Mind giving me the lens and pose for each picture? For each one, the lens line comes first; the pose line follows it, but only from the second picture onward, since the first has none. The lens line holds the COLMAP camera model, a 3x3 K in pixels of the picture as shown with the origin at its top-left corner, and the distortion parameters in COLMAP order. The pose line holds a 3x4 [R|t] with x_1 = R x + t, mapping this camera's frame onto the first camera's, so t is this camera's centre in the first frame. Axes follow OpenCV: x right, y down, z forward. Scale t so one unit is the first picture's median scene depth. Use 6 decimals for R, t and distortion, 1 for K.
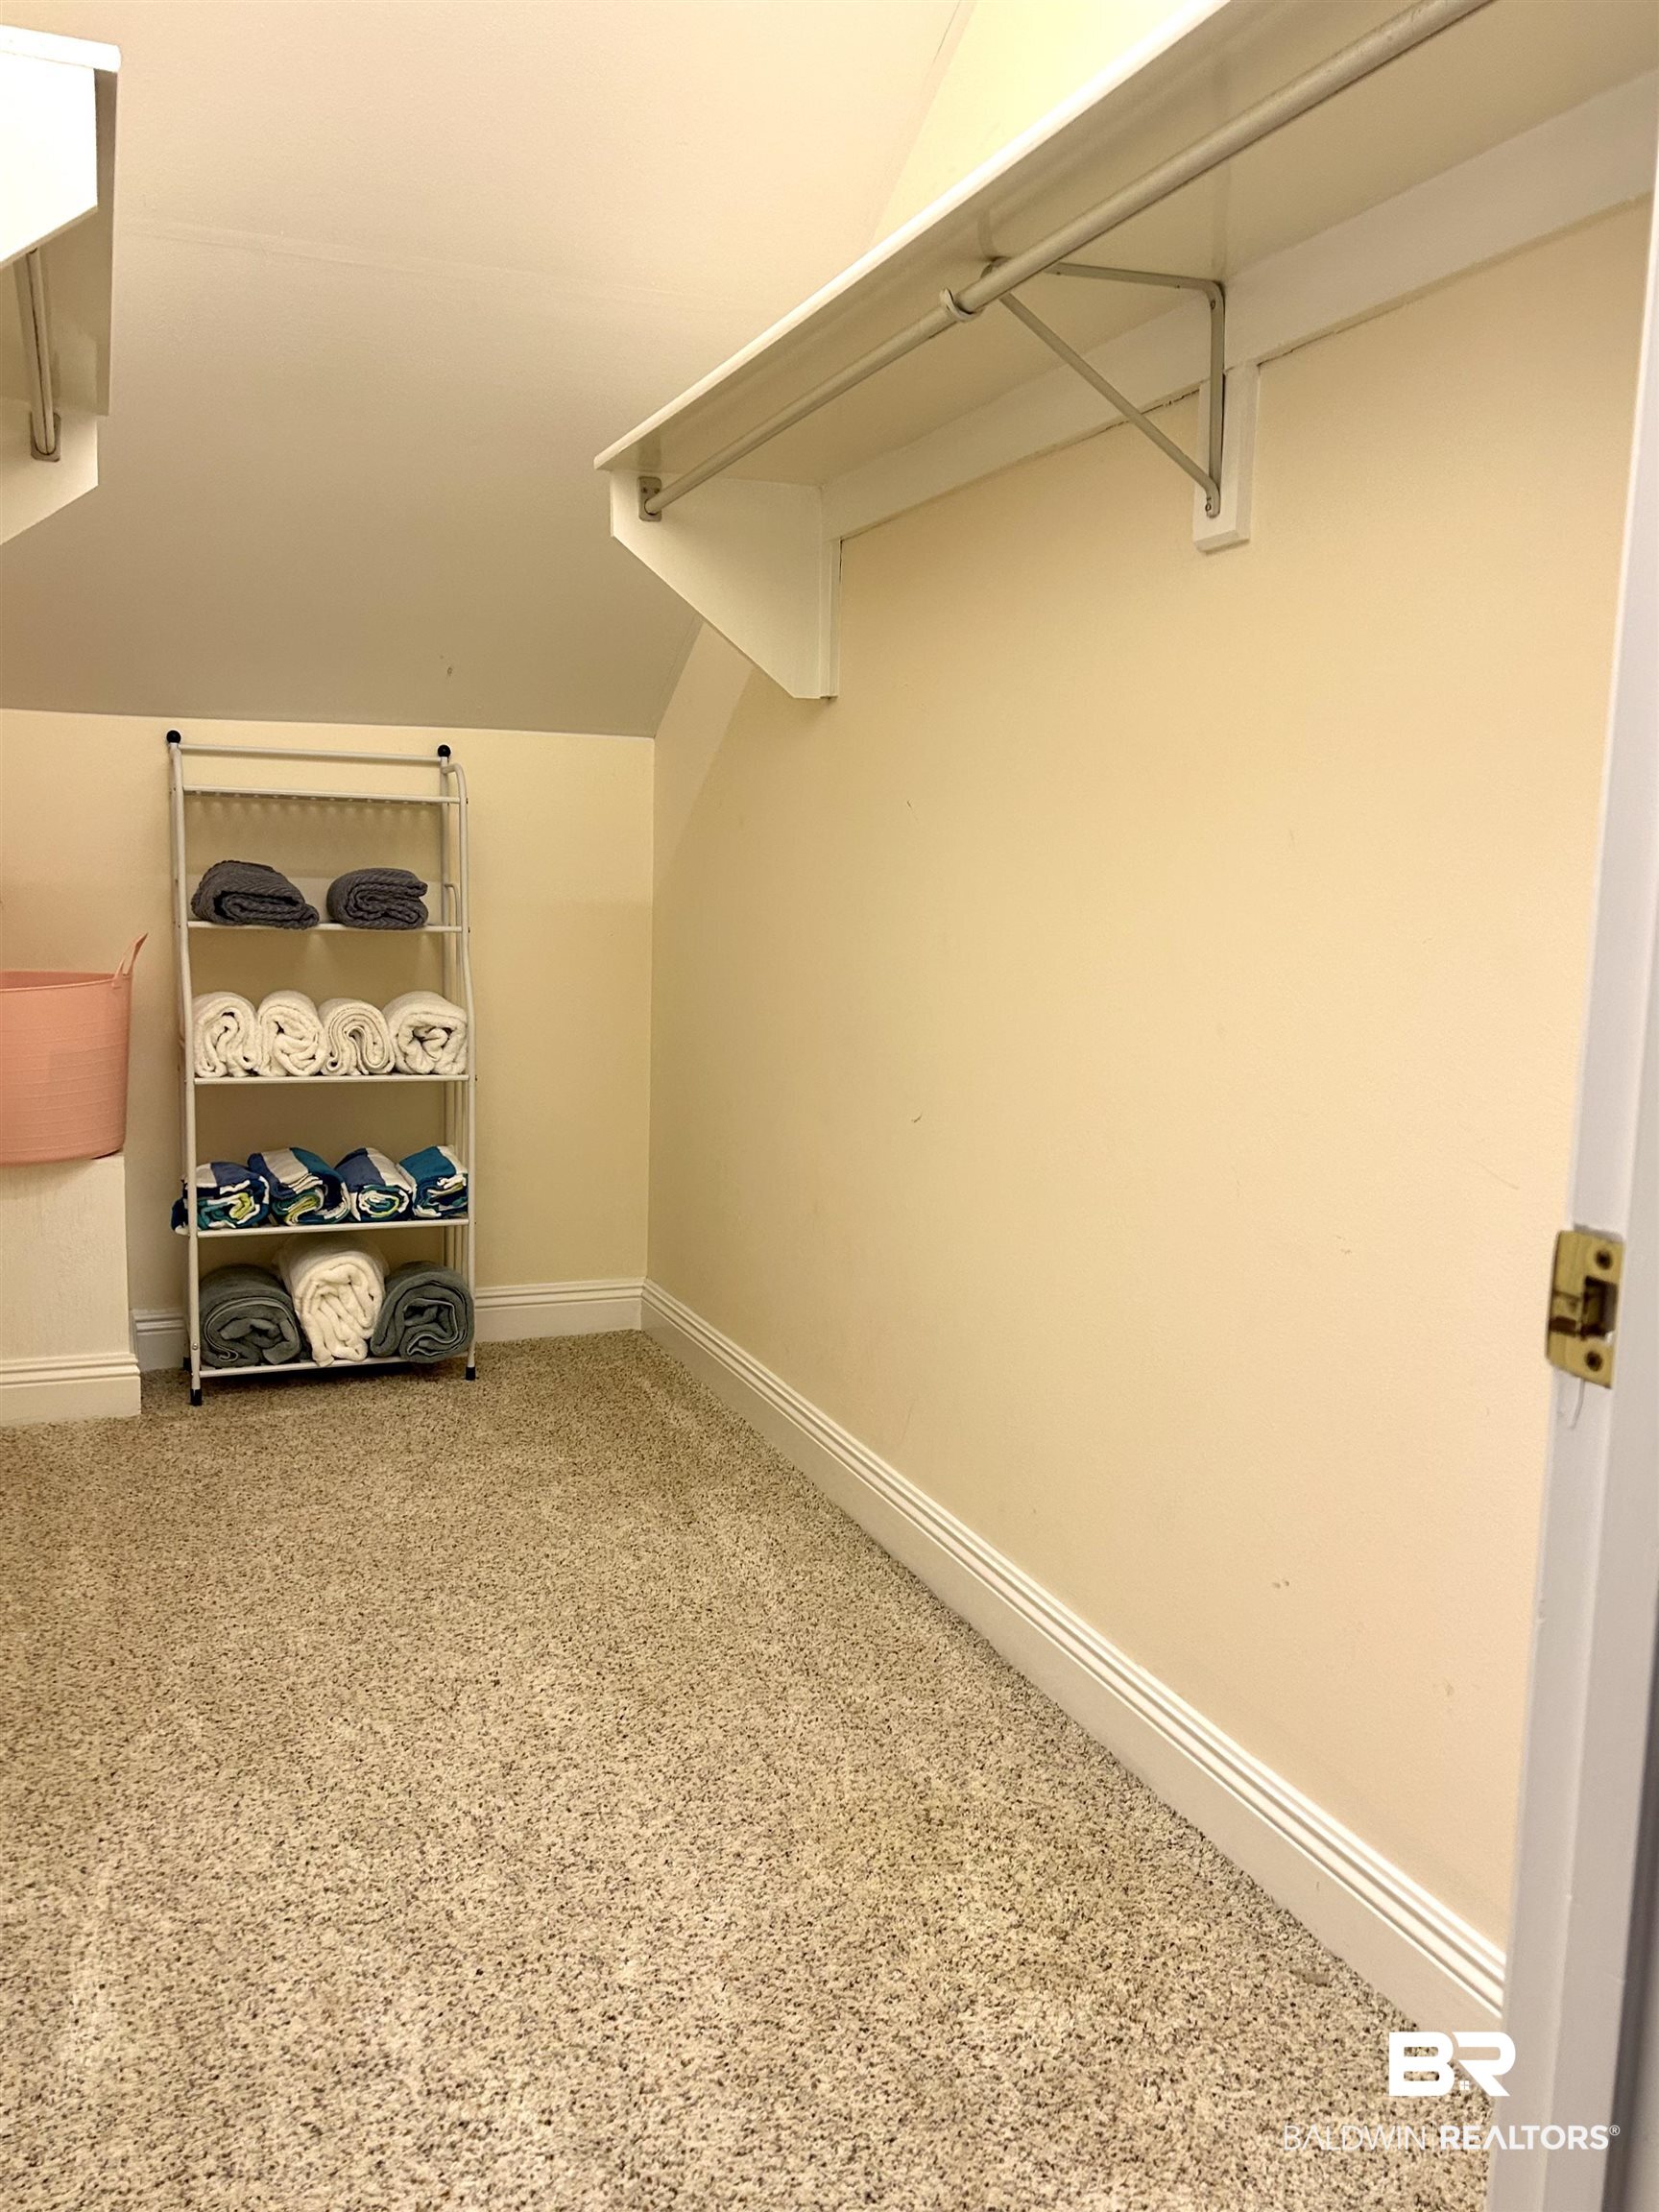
lens RADIAL K [[1769.0, 0, 835.2], [0, 1769.0, 1113.9], [0, 0, 1]] dist [0.033374, -0.034696]
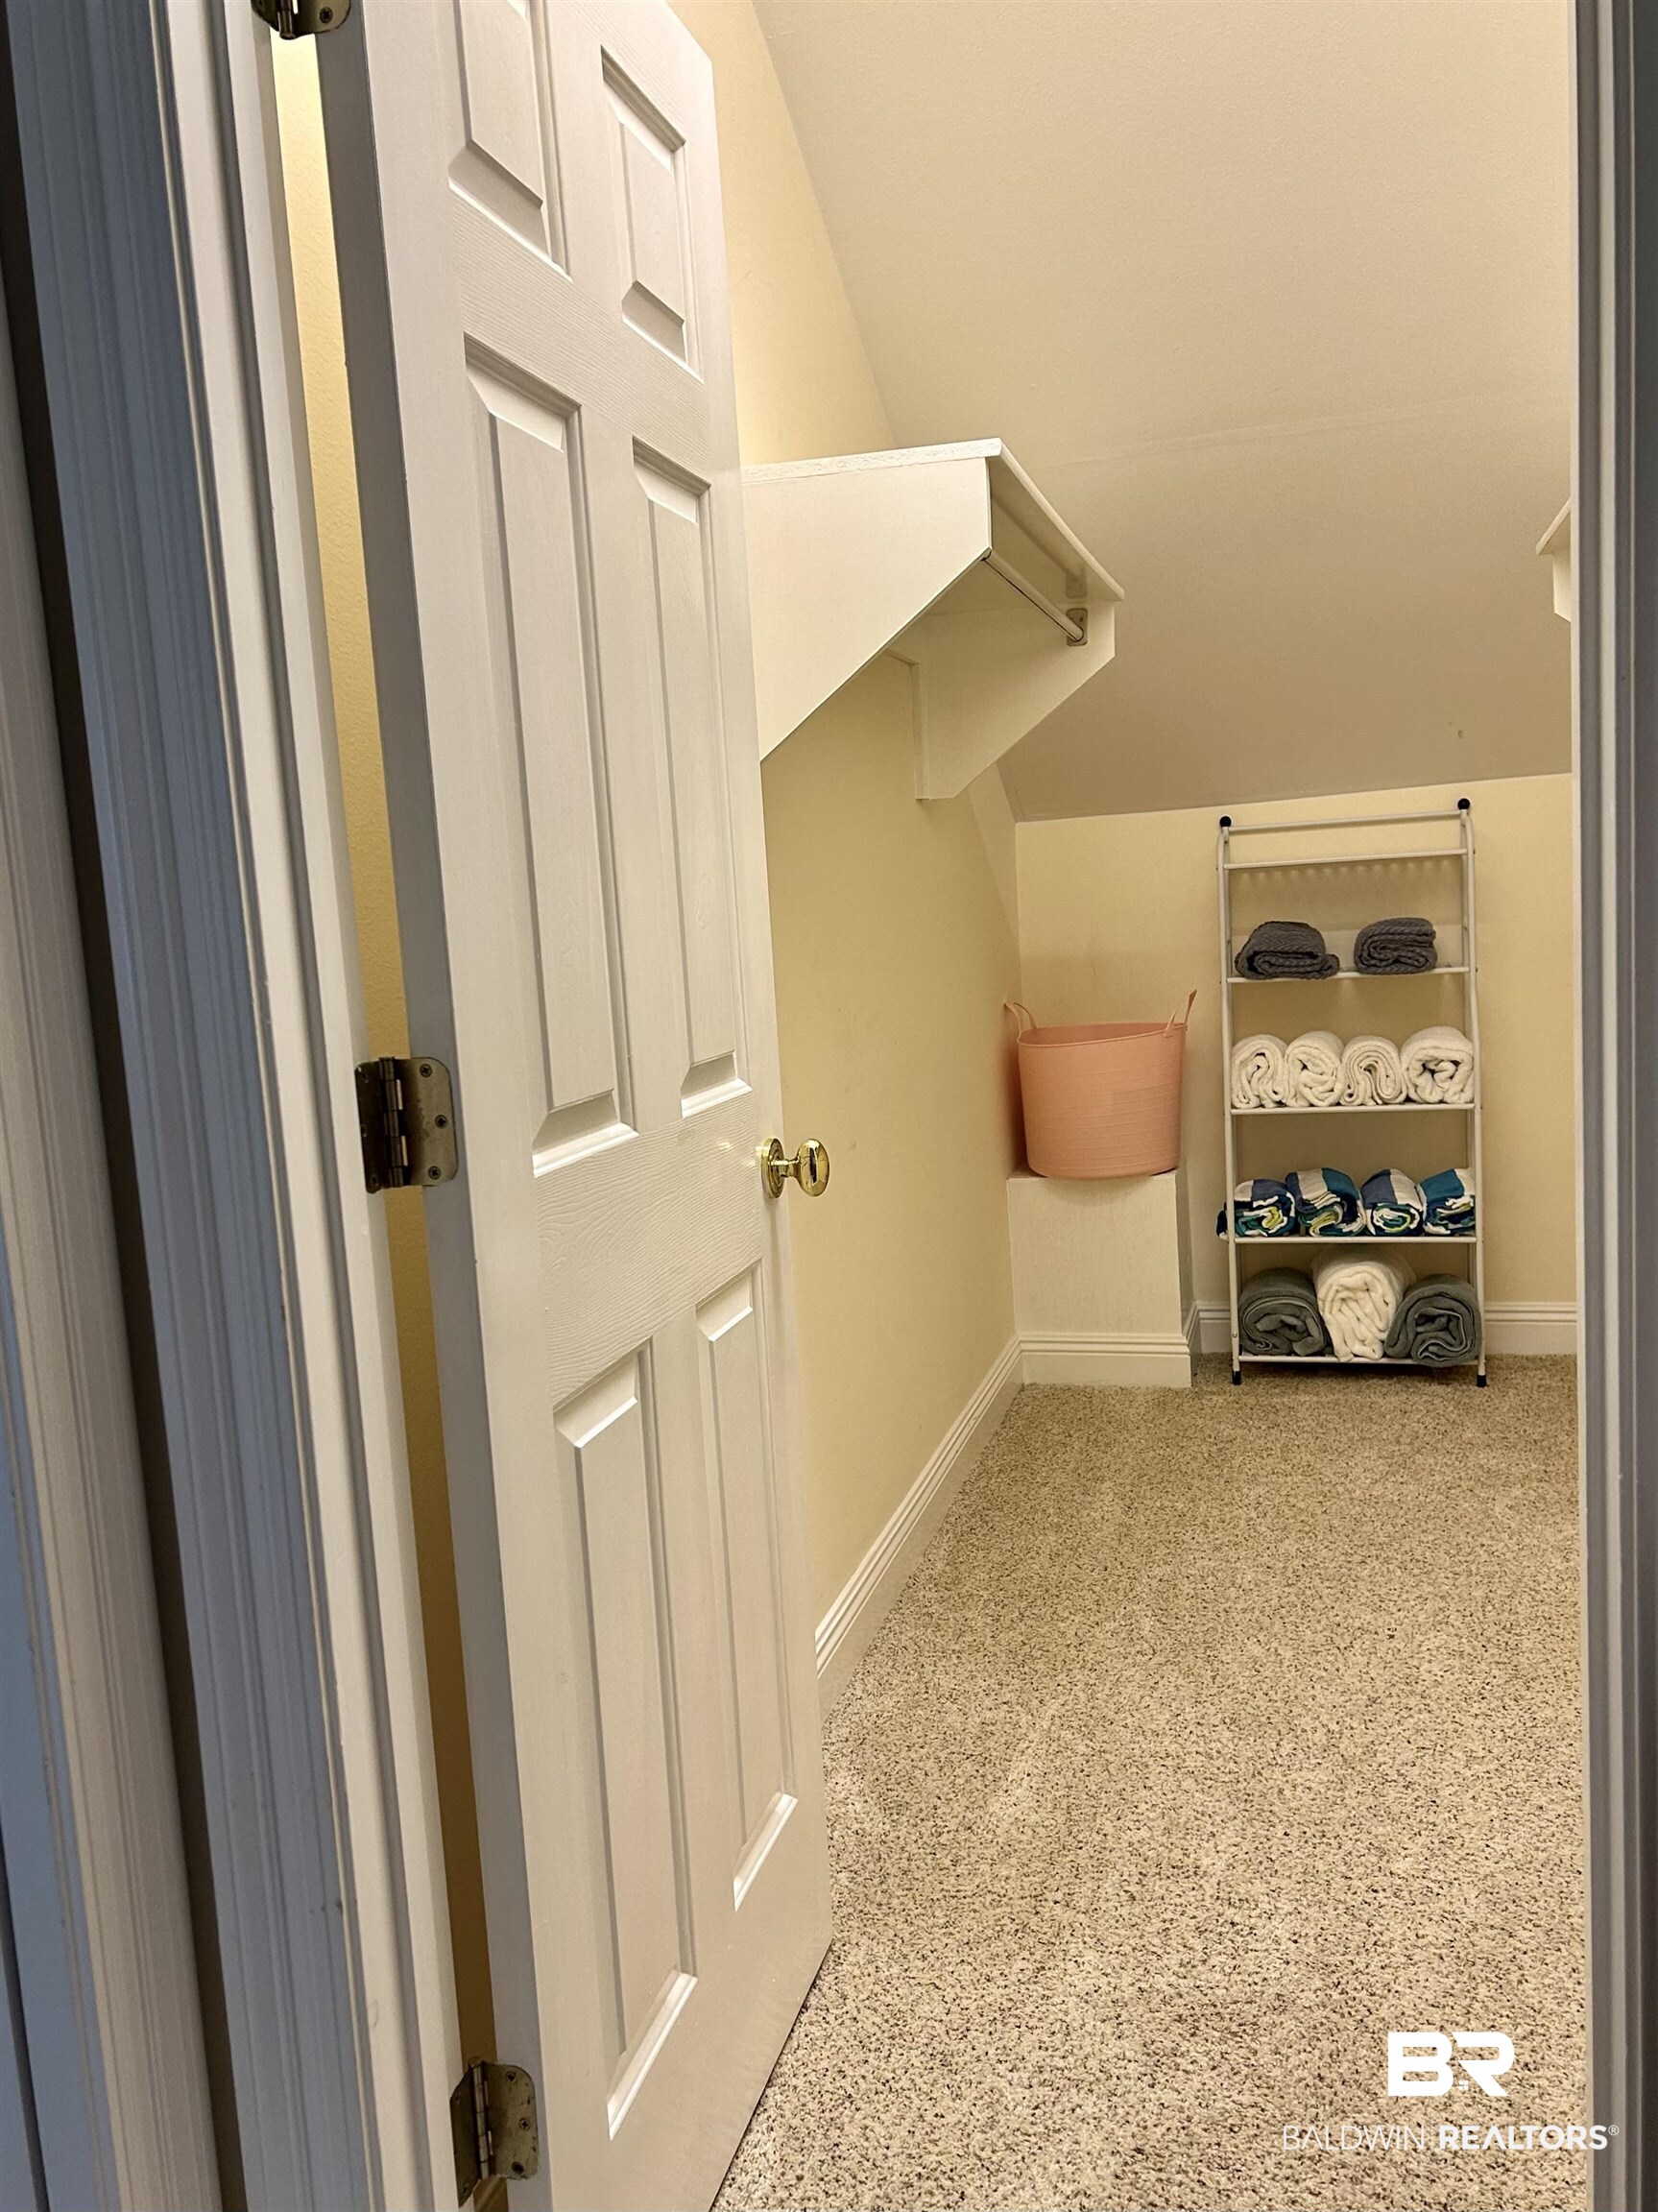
lens RADIAL K [[1678.3, 0, 833.0], [0, 1678.3, 1102.4], [0, 0, 1]] dist [0.027382, -0.040587]
pose [[0.799533, -0.007506, -0.600575, 0.137501], [-0.001043, 0.999903, -0.013884, -0.011767], [0.600621, 0.011727, 0.799448, -0.083245]]
